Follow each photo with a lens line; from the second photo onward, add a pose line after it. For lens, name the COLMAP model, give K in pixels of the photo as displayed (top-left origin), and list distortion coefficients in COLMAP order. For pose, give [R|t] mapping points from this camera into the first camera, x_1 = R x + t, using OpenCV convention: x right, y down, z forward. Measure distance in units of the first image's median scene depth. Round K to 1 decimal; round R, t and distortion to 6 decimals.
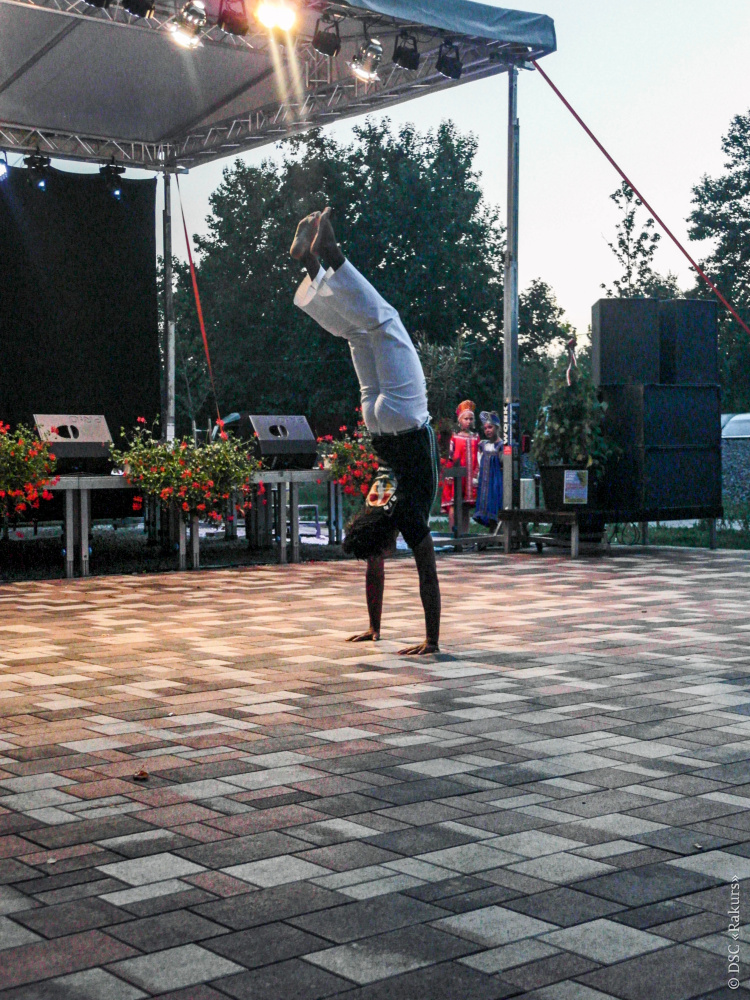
lens RADIAL K [[1547.8, 0, 375.0], [0, 1547.8, 500.0], [0, 0, 1]] dist [0.056882, 0.129827]
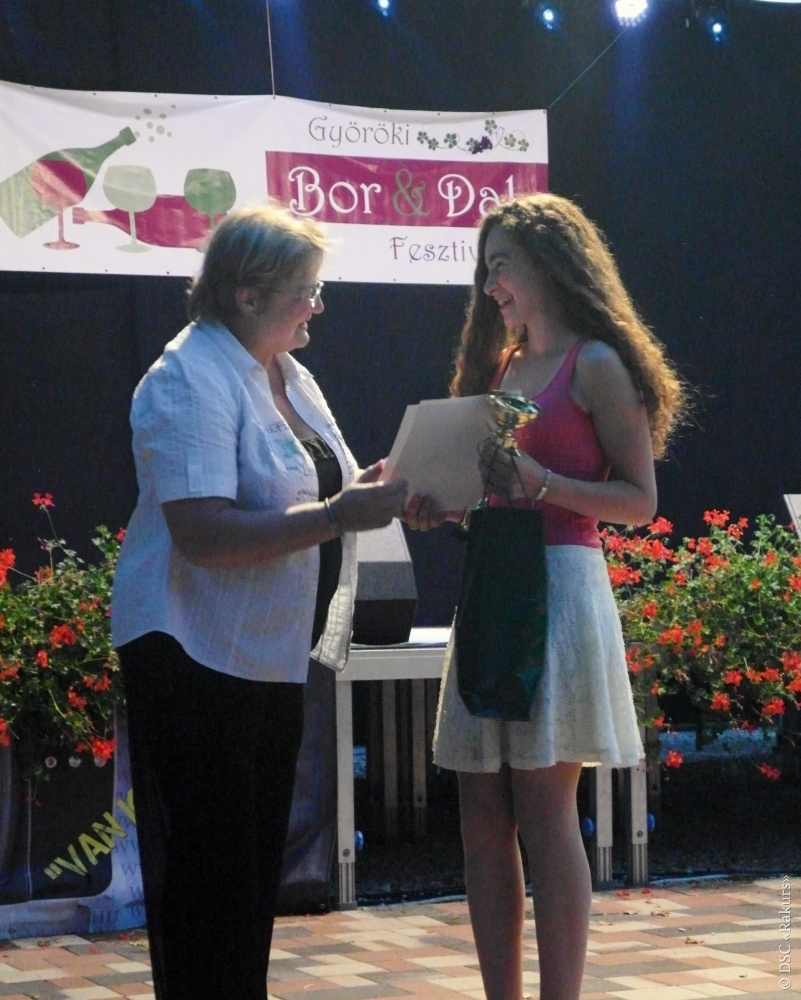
lens RADIAL K [[2585.6, 0, 400.5], [0, 2585.6, 500.0], [0, 0, 1]] dist [0.453839, 0.702475]
pose [[0.969062, -0.023747, -0.245673, -0.148298], [0.007207, 0.997659, -0.068007, -0.004404], [0.246713, 0.064133, 0.966964, 0.264455]]
